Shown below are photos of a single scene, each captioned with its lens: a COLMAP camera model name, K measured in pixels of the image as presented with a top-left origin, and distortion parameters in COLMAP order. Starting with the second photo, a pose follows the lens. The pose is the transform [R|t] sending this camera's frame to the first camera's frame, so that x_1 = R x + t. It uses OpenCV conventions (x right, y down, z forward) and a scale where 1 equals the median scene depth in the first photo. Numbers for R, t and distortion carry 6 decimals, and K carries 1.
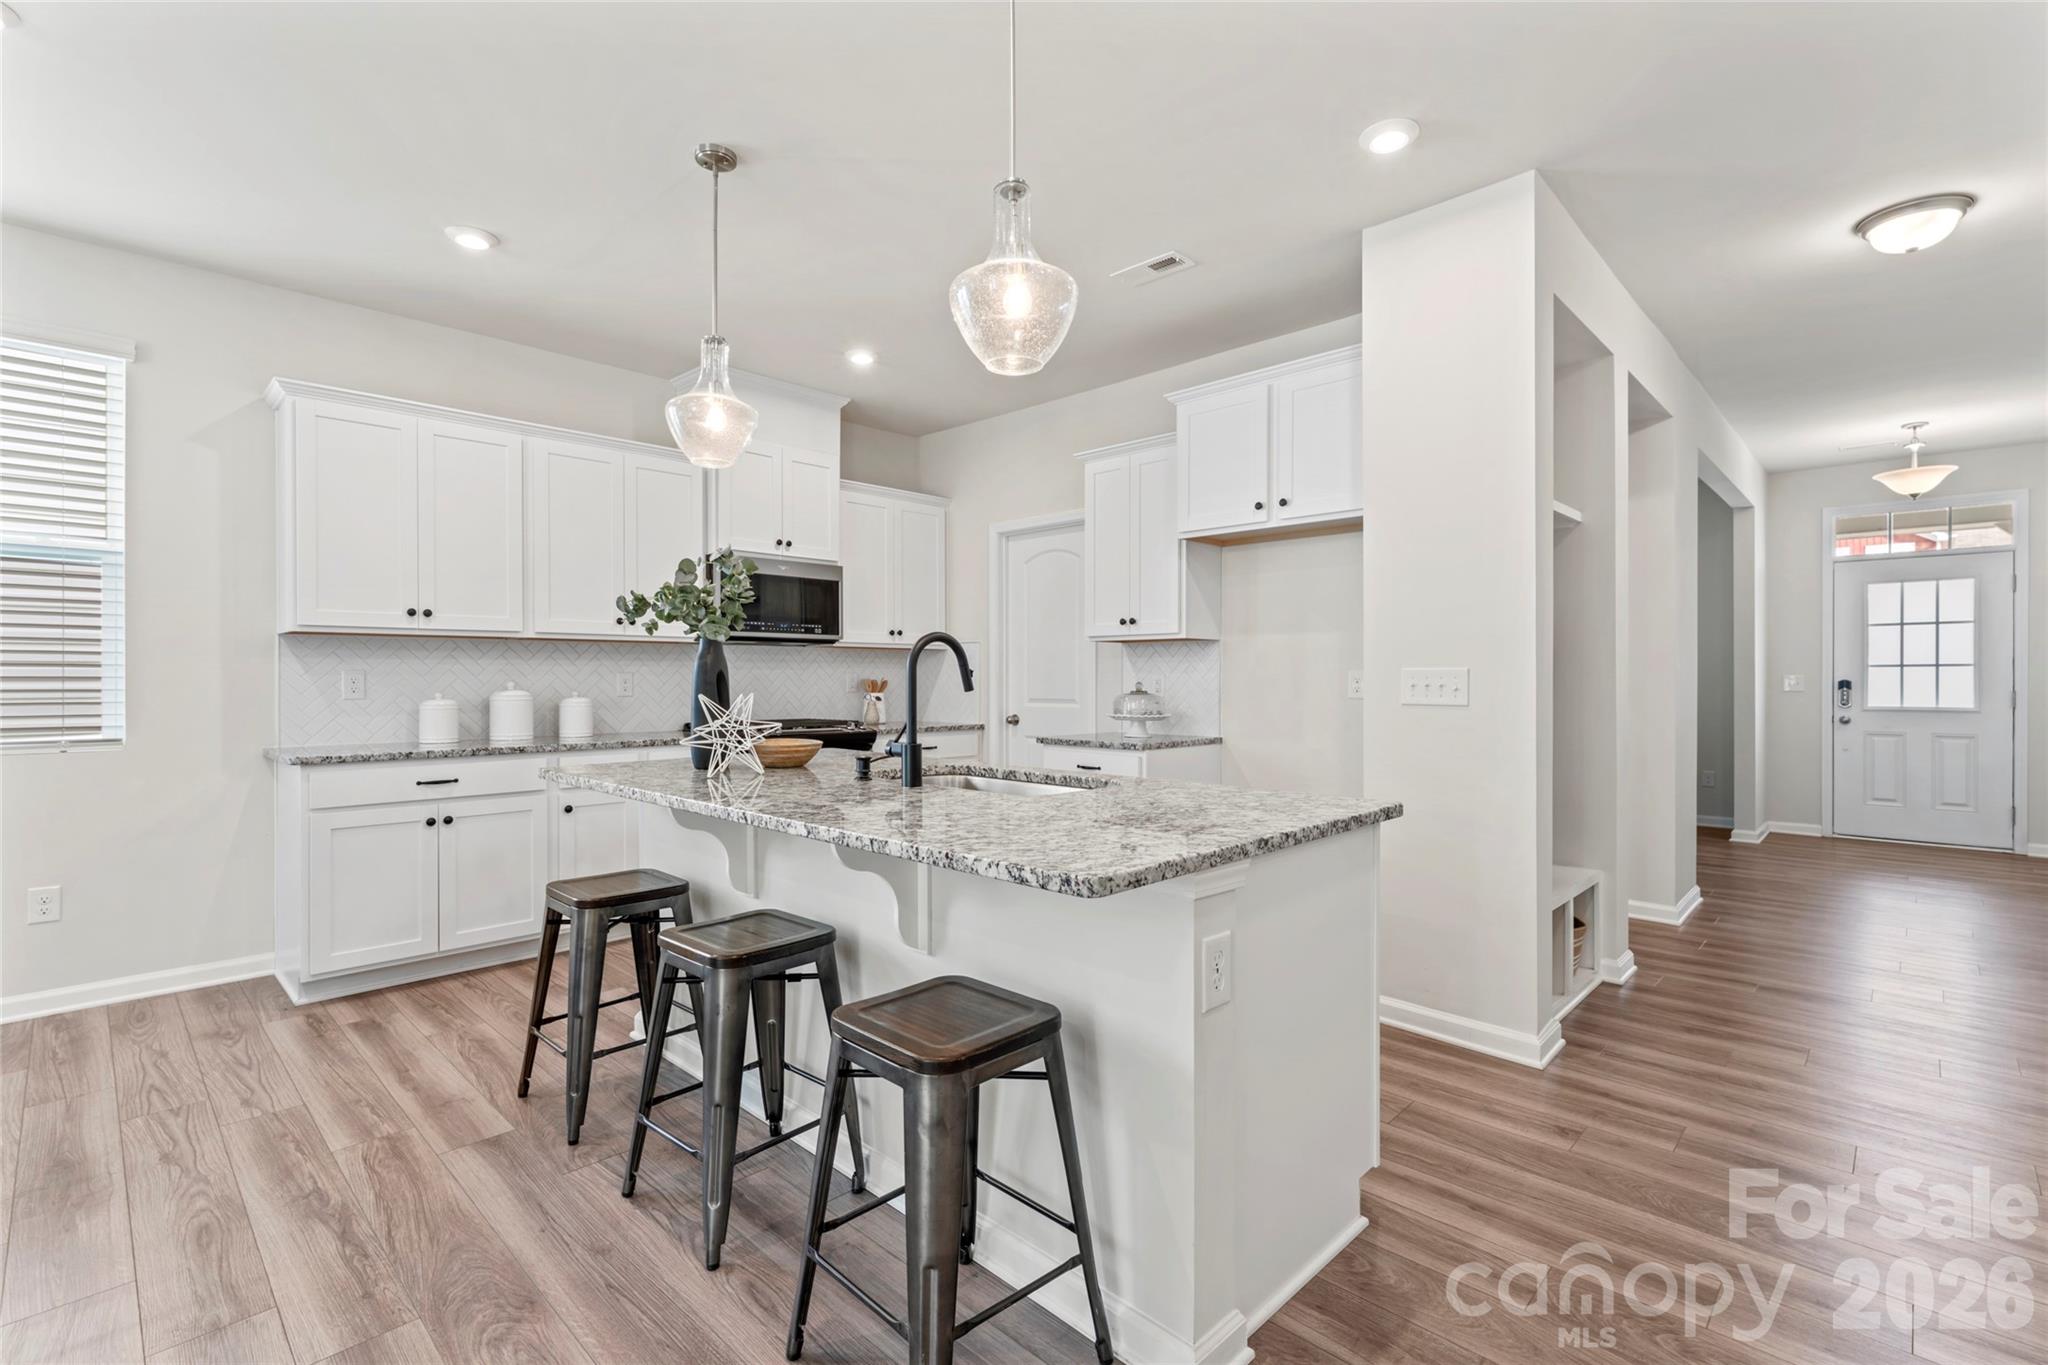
lens RADIAL K [[922.0, 0, 1021.7], [0, 922.0, 679.7], [0, 0, 1]] dist [0.000719, -0.000136]
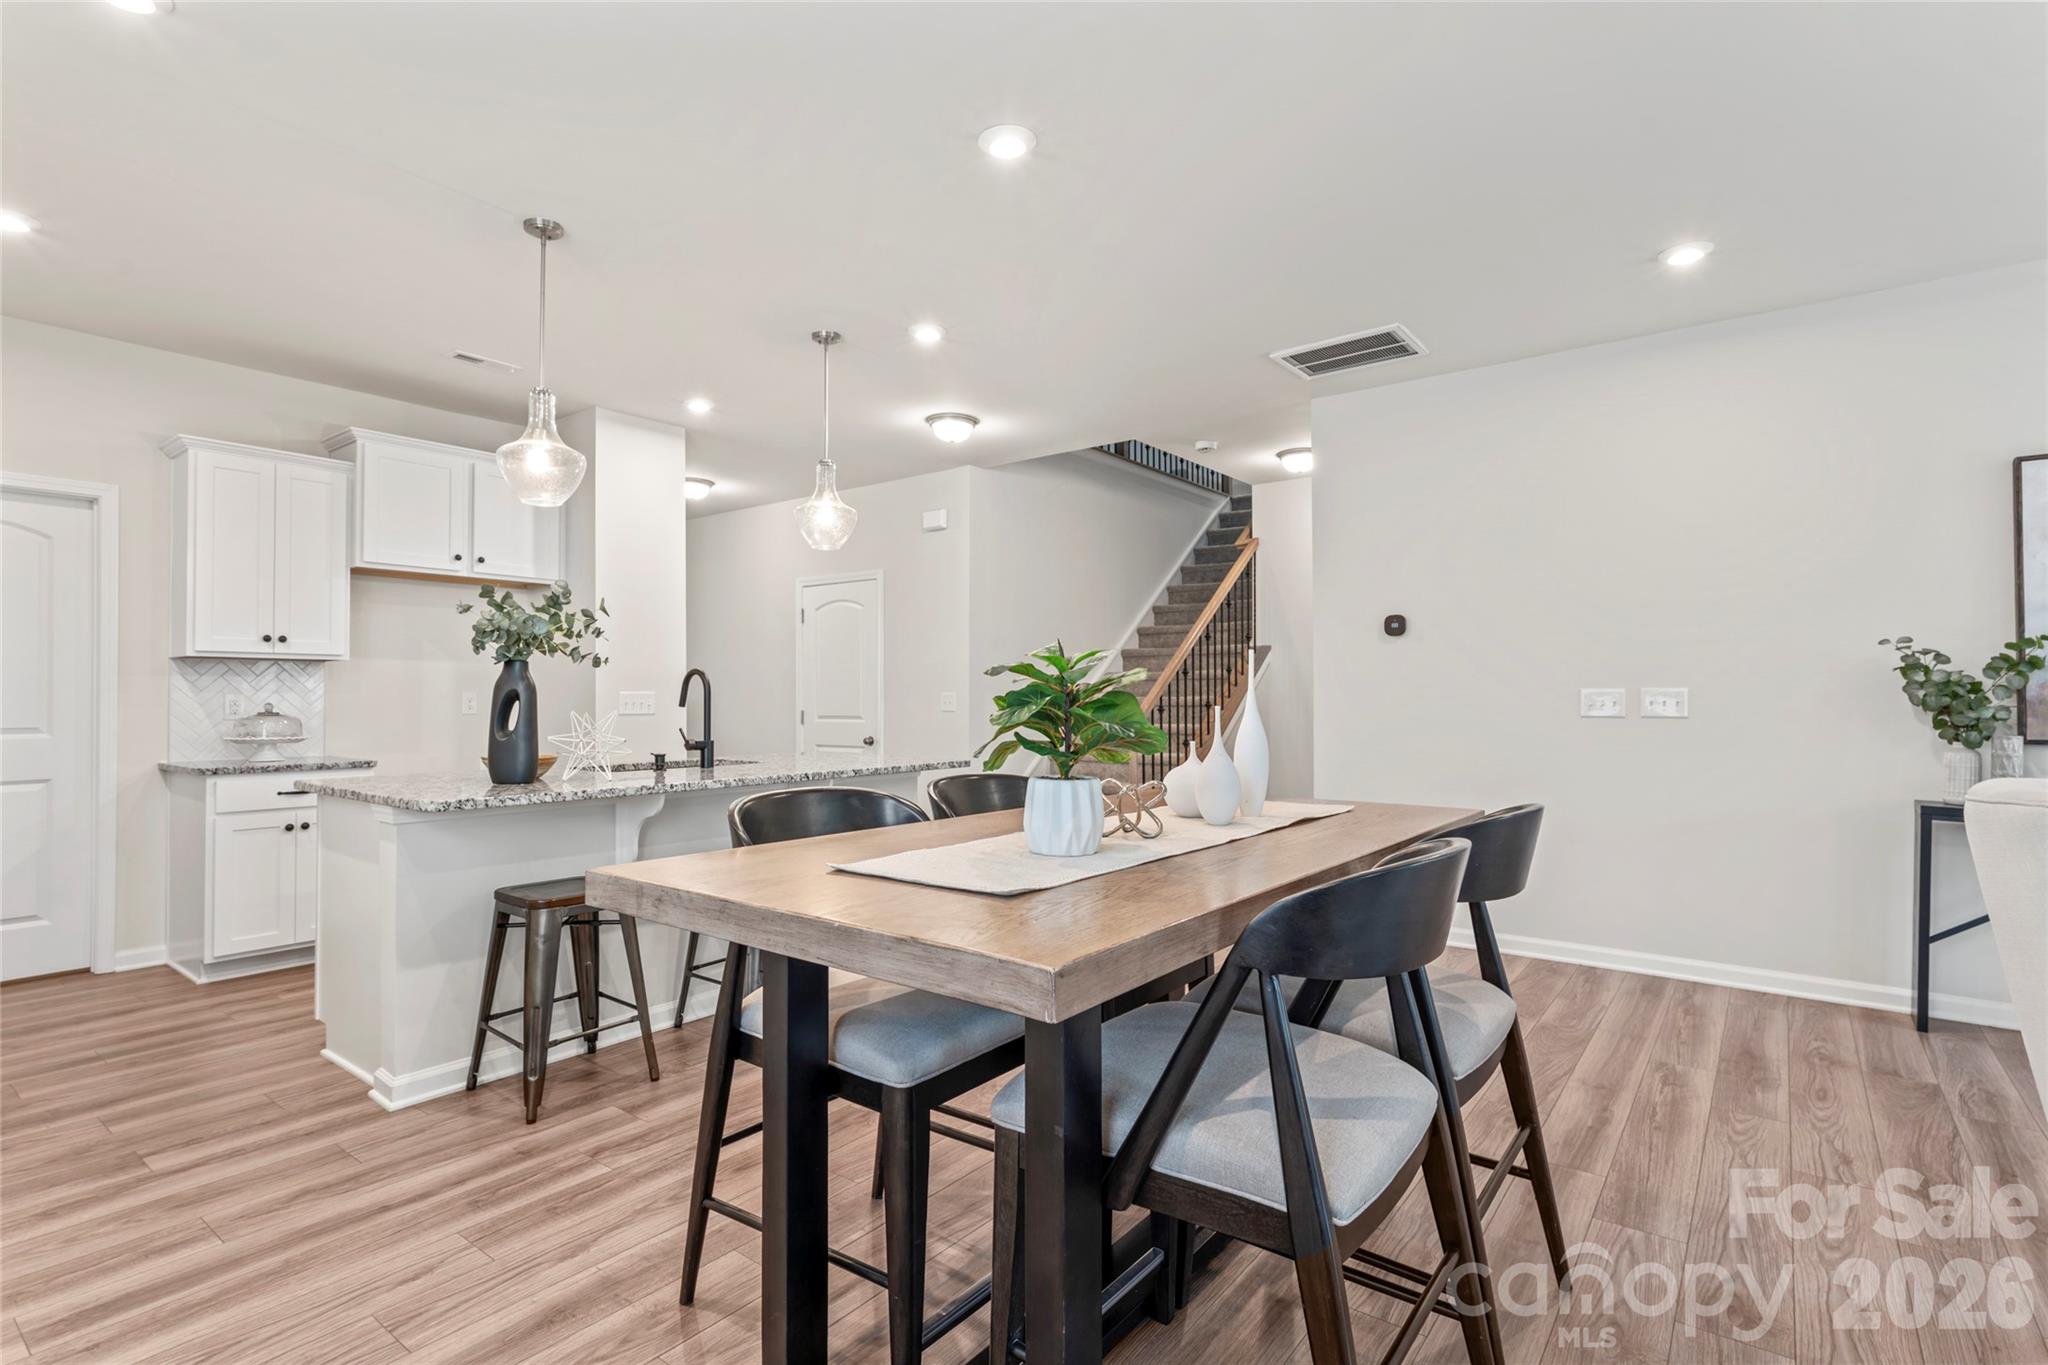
lens RADIAL K [[985.9, 0, 1020.1], [0, 985.9, 684.9], [0, 0, 1]] dist [0.000158, 0.000985]
pose [[-0.112494, 0.012925, 0.993568, -1.239385], [0.003826, 0.999914, -0.012574, -0.000565], [-0.993645, 0.002387, -0.112534, 0.449378]]
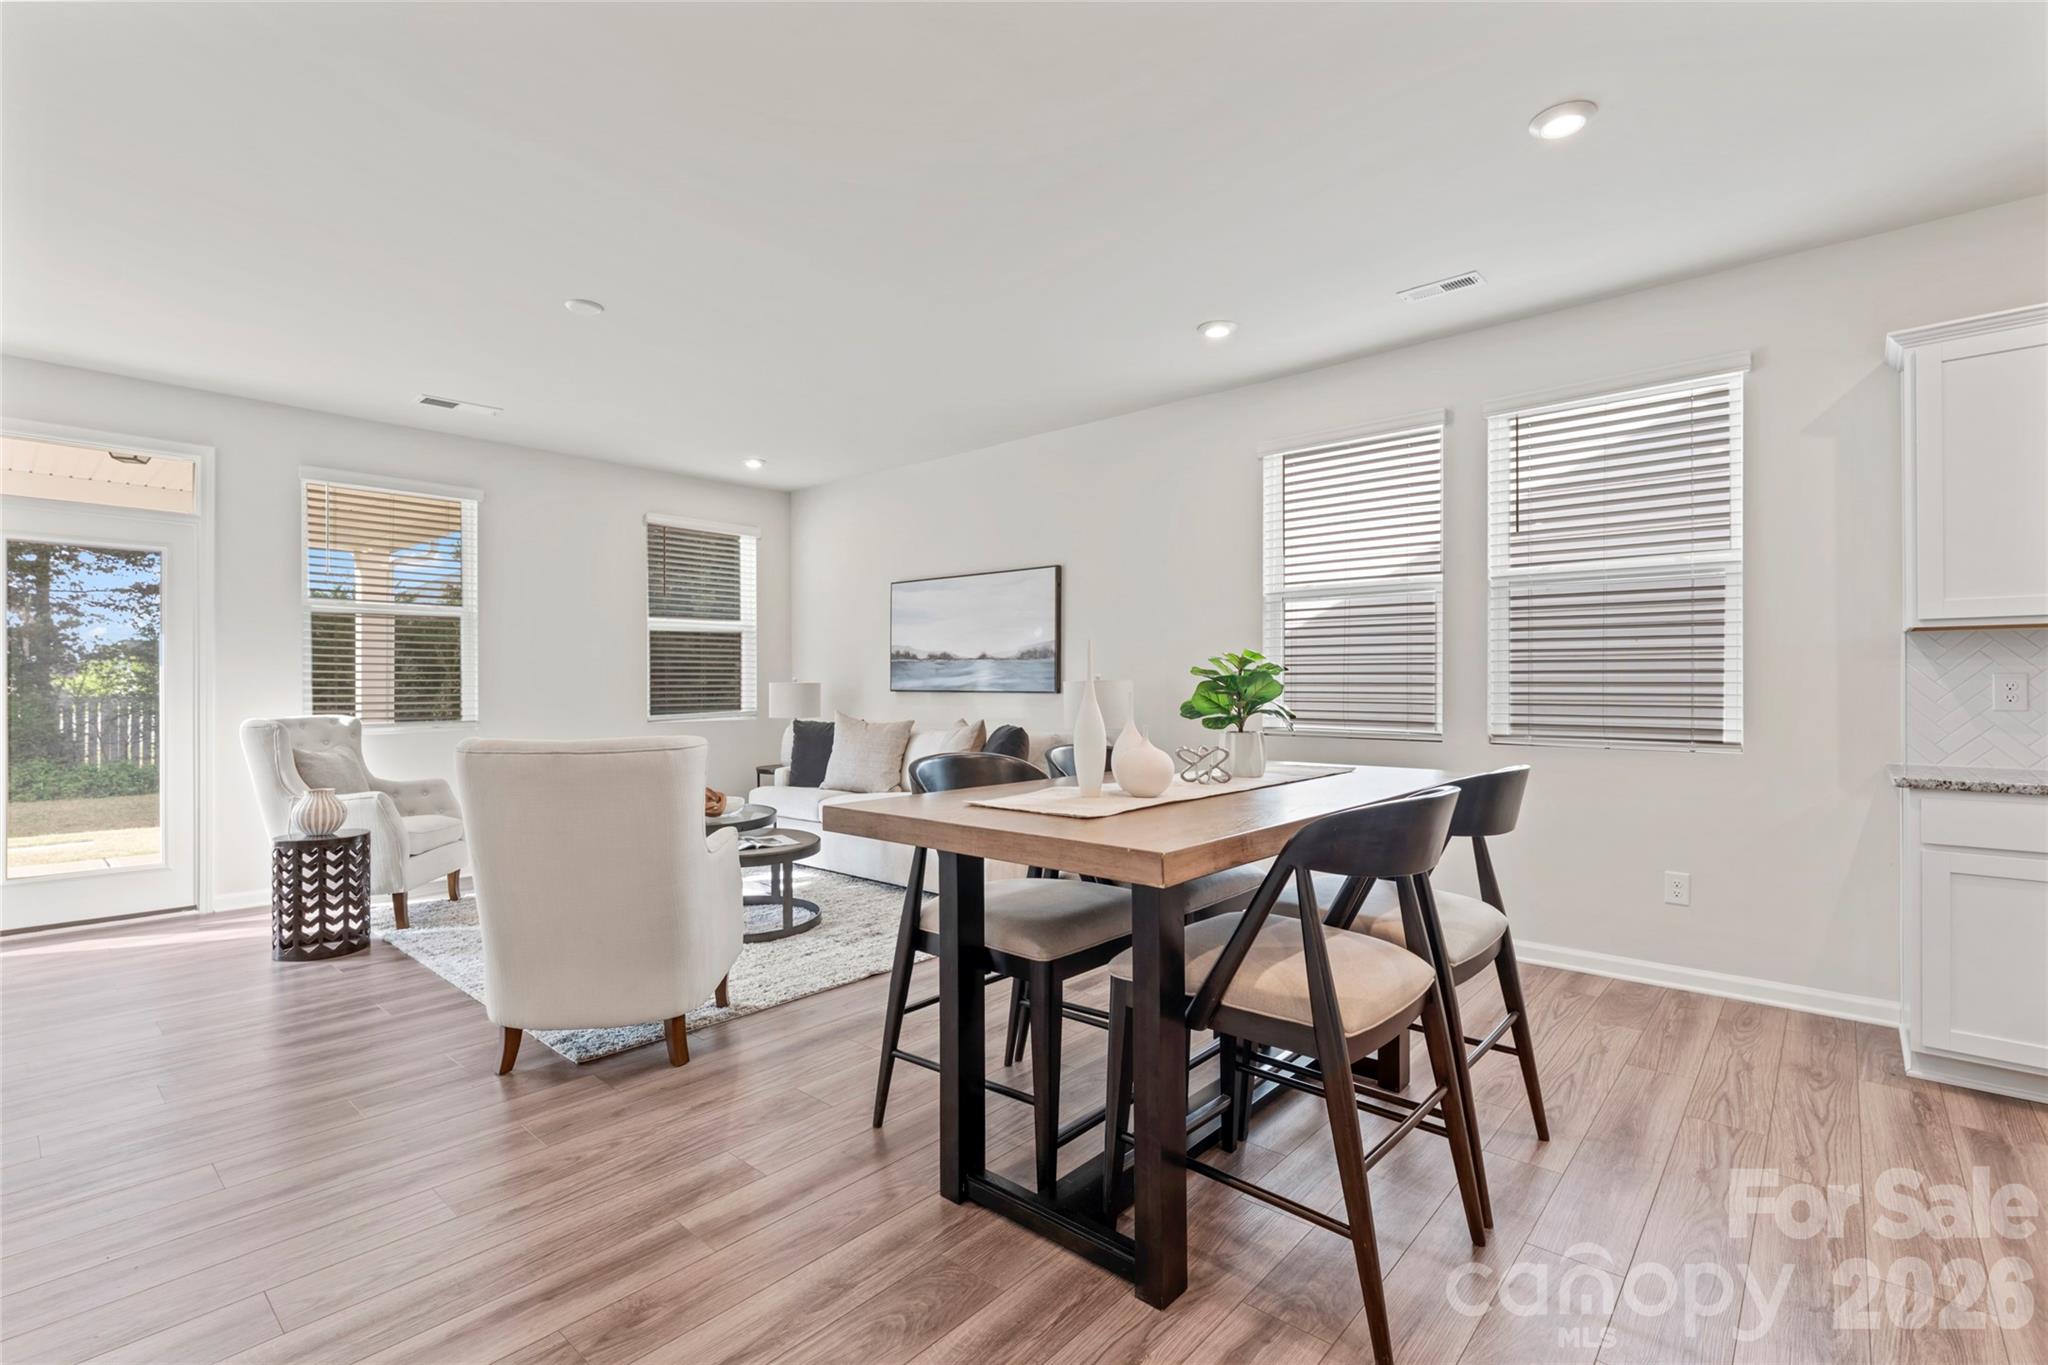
lens RADIAL K [[922.0, 0, 1021.7], [0, 922.0, 679.7], [0, 0, 1]] dist [0.000719, -0.000136]
pose [[0.046680, -0.006223, -0.998891, 0.011148], [-0.000992, 0.999980, -0.006276, 0.001234], [0.998909, 0.001284, 0.046673, 0.151060]]
